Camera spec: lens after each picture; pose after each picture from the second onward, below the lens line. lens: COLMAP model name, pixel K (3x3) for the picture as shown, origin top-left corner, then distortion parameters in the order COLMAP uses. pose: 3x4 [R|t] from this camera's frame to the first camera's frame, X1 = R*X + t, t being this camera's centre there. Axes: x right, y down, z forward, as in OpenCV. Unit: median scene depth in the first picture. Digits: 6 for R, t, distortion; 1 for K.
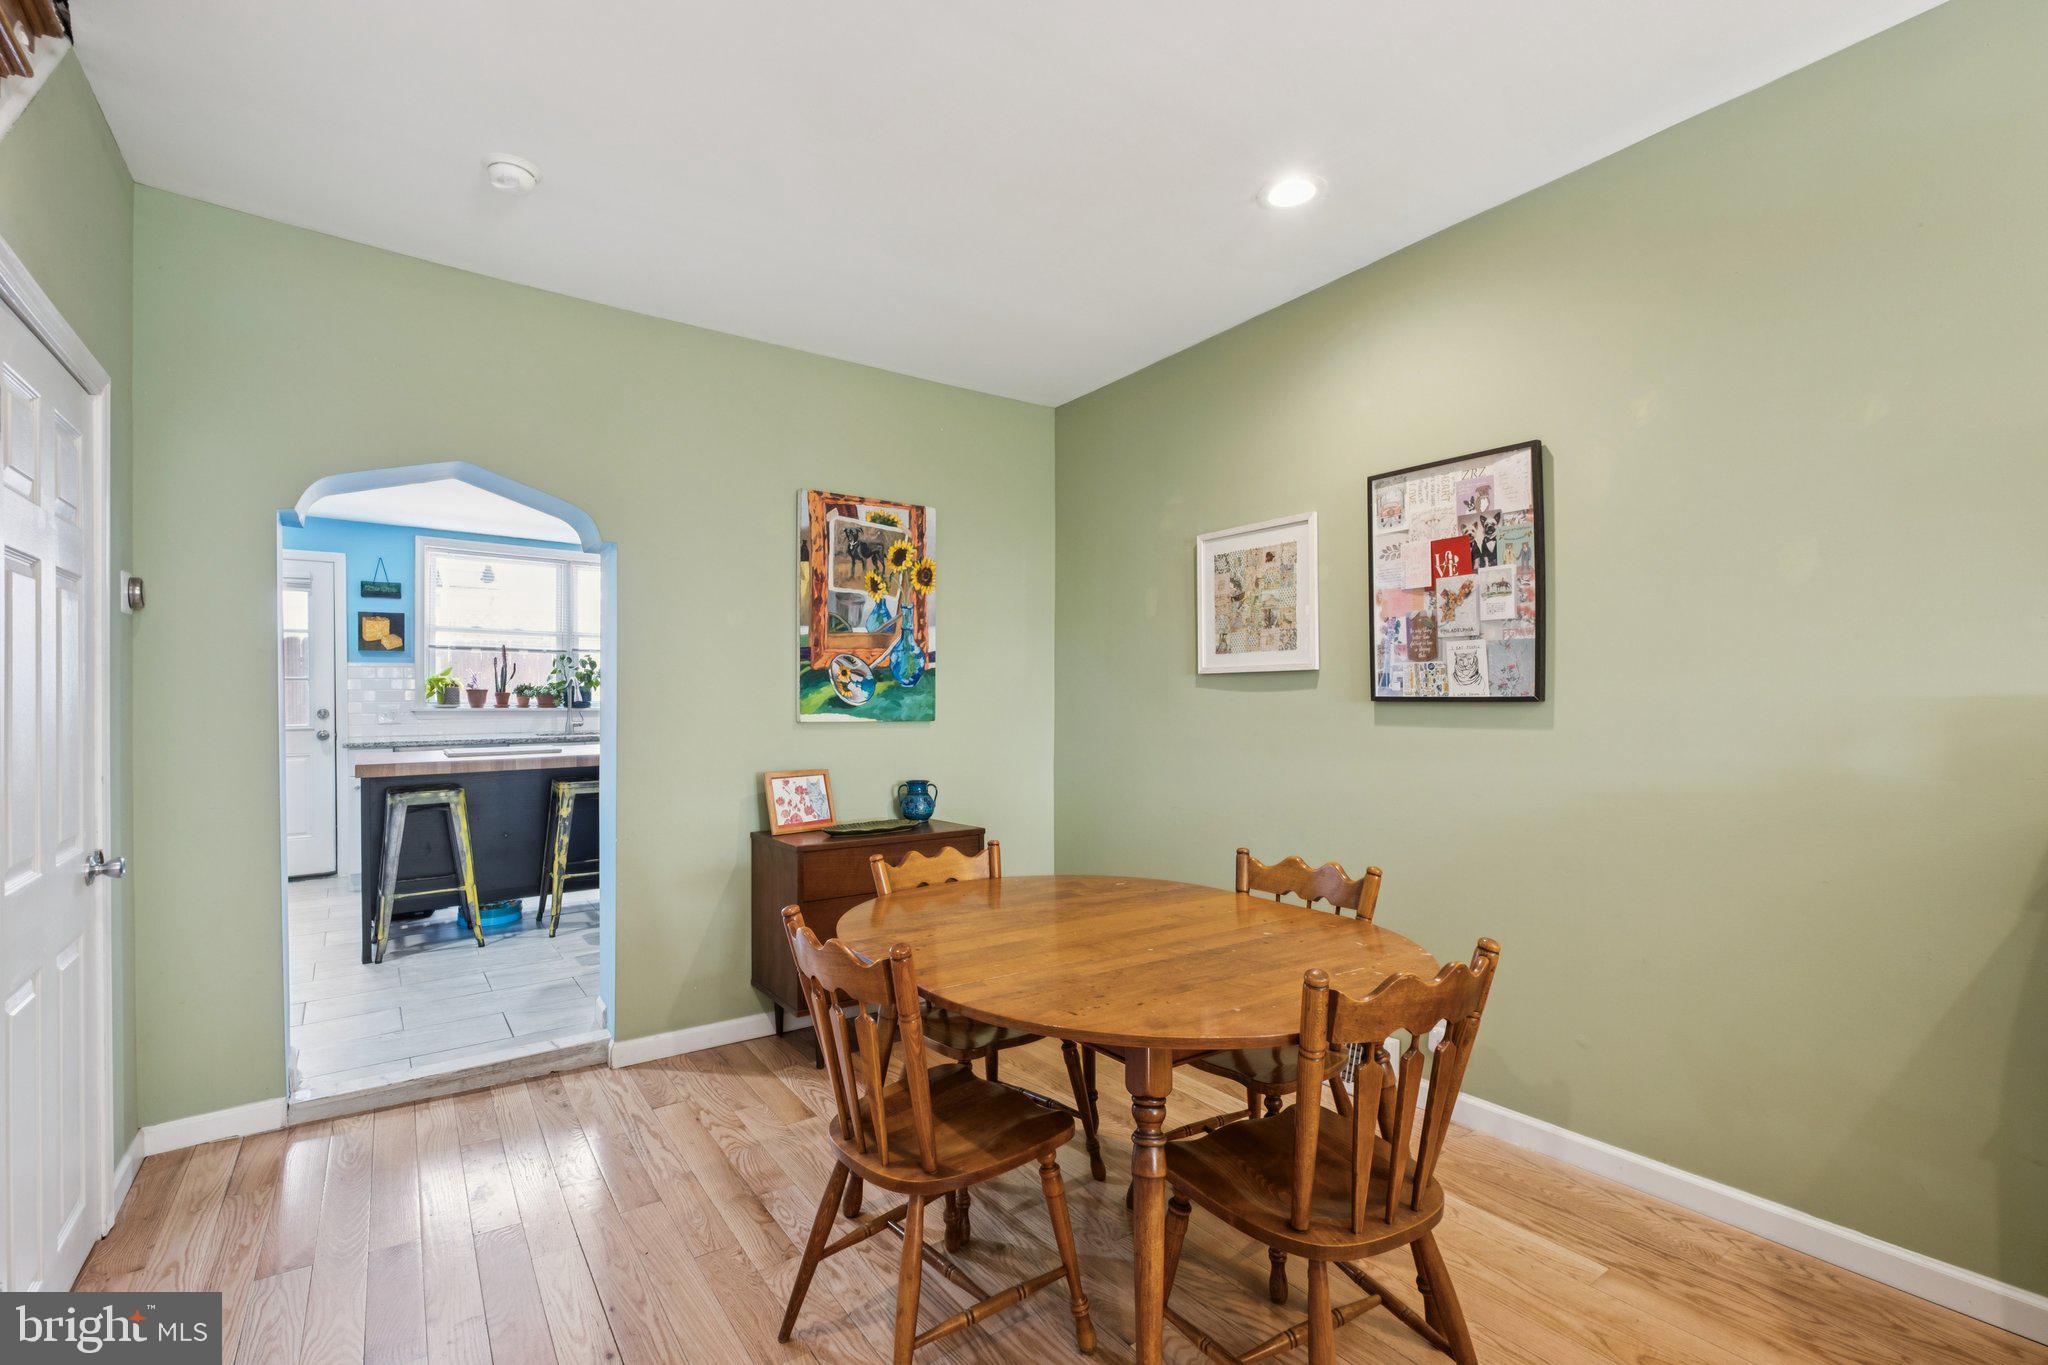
lens RADIAL K [[905.7, 0, 1013.2], [0, 905.7, 691.0], [0, 0, 1]] dist [-0.000310, 0.000021]
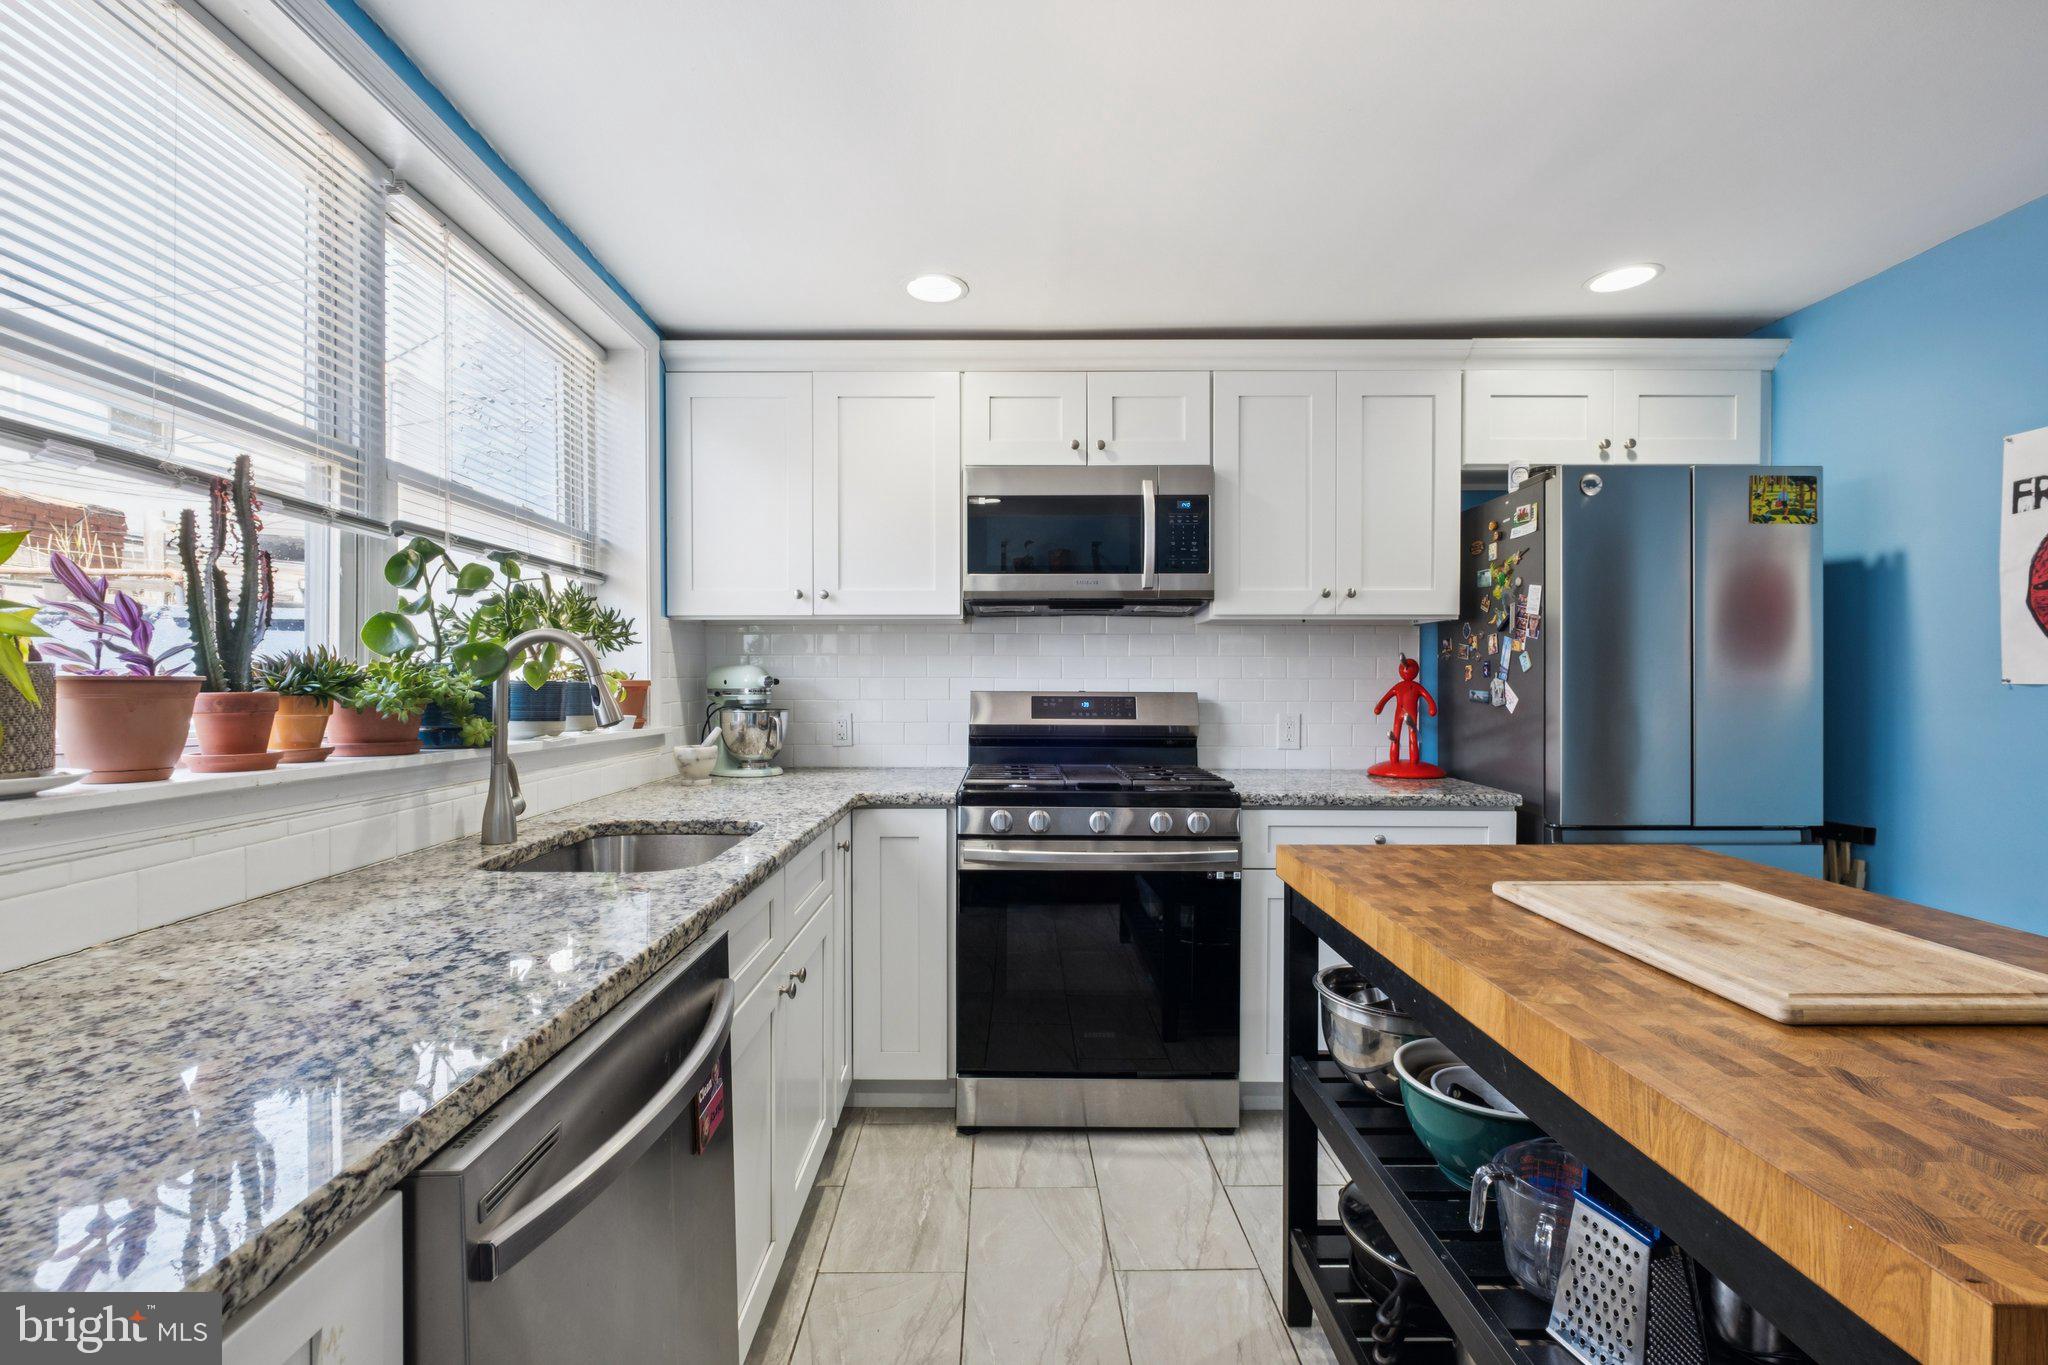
lens RADIAL K [[905.6, 0, 1024.0], [0, 905.6, 682.5], [0, 0, 1]] dist [-0.000502, -0.000064]
pose [[0.577206, -0.007426, 0.816565, -1.073060], [0.005037, 0.999972, 0.005534, -0.002540], [-0.816583, 0.000919, 0.577228, 1.261082]]
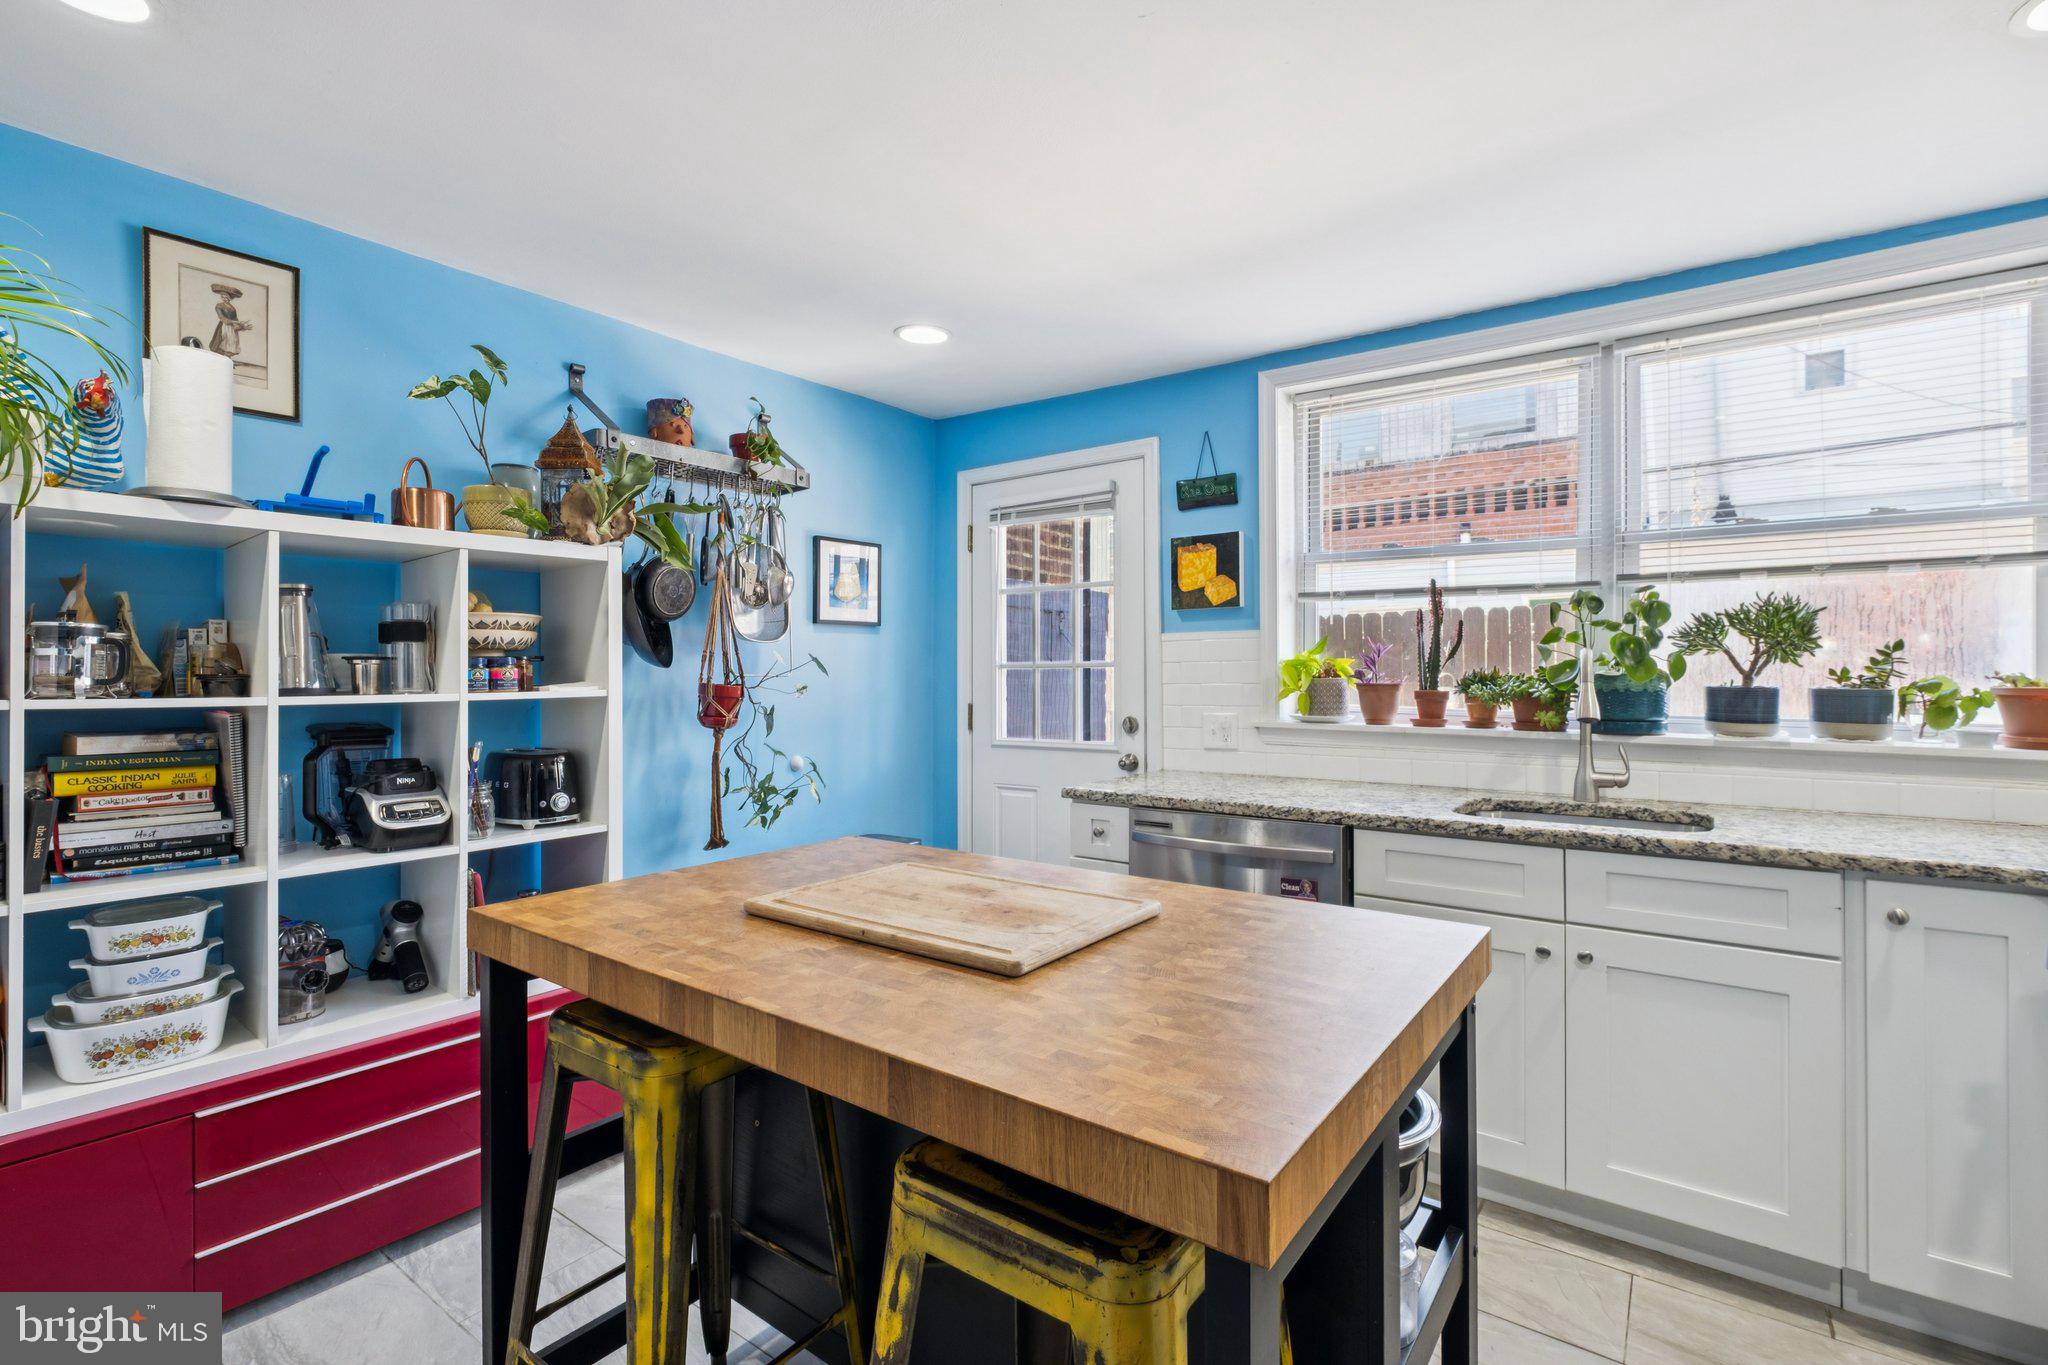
lens RADIAL K [[921.6, 0, 997.7], [0, 921.6, 681.5], [0, 0, 1]] dist [-0.001634, -0.000327]
pose [[0.301676, 0.001721, -0.953409, -0.359723], [-0.002204, 0.999997, 0.001108, -0.004246], [0.953408, 0.001767, 0.301678, 1.149587]]
